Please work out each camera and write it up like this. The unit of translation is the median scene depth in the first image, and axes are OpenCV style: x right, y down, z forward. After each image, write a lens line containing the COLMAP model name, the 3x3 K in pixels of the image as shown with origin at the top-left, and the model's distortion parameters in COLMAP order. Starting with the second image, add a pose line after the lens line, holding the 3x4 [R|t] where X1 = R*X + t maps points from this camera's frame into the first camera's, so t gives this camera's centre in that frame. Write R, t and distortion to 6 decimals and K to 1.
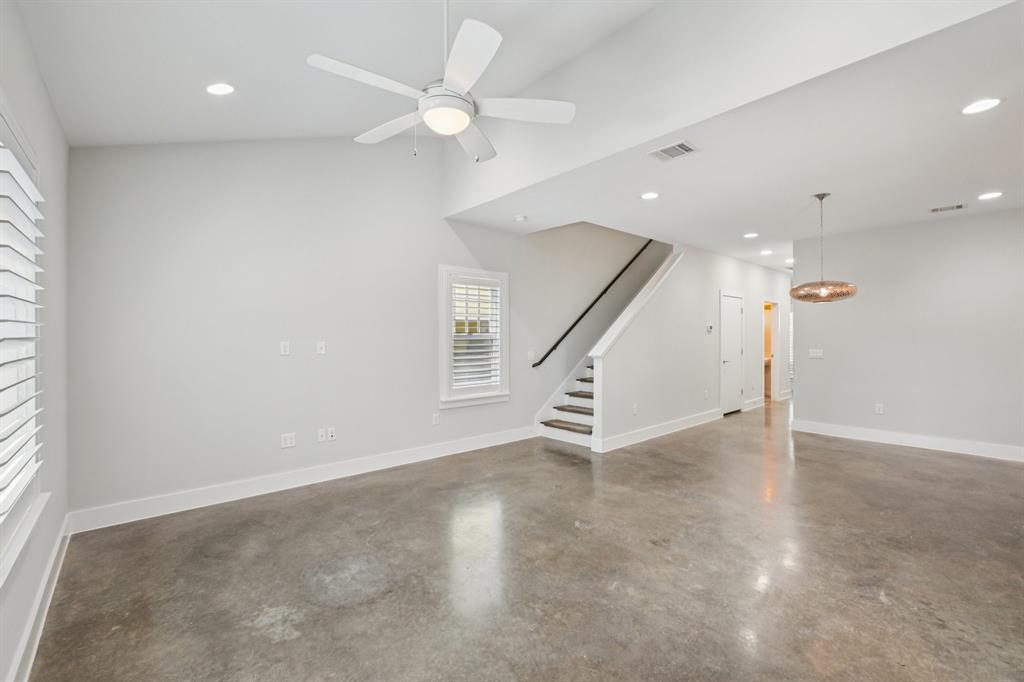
lens RADIAL K [[434.1, 0, 512.0], [0, 434.1, 341.0], [0, 0, 1]] dist [-0.000718, -0.000045]
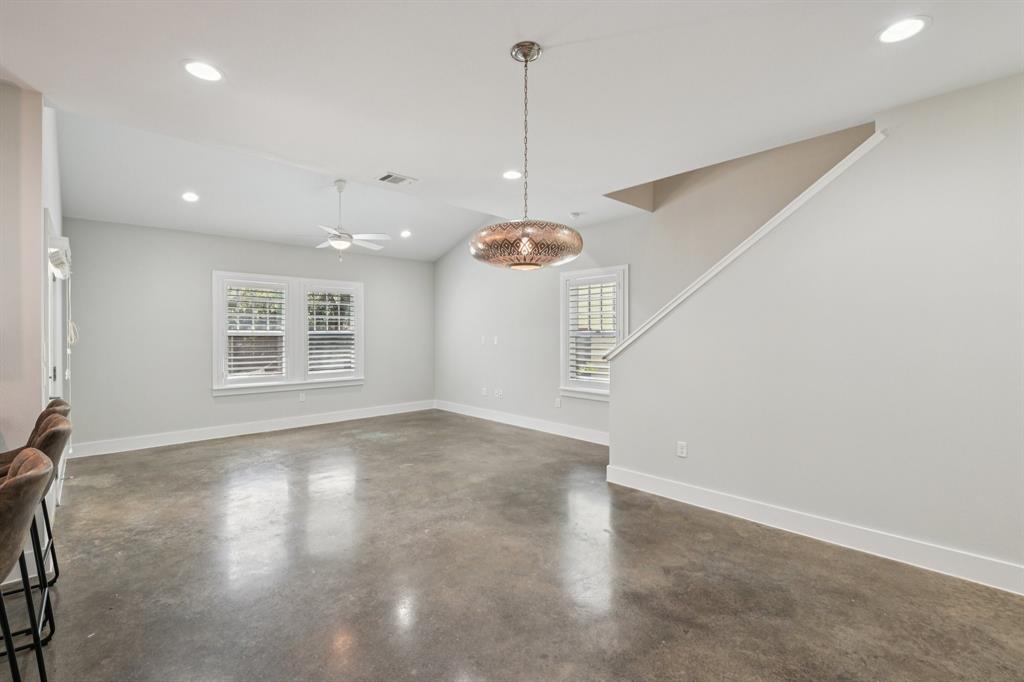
lens RADIAL K [[449.1, 0, 512.0], [0, 449.1, 341.0], [0, 0, 1]] dist [0.001195, 0.000111]
pose [[0.032516, 0.013904, -0.999374, 1.266343], [-0.011518, 0.999842, 0.013536, -0.007349], [0.999405, 0.011071, 0.032671, 0.997762]]
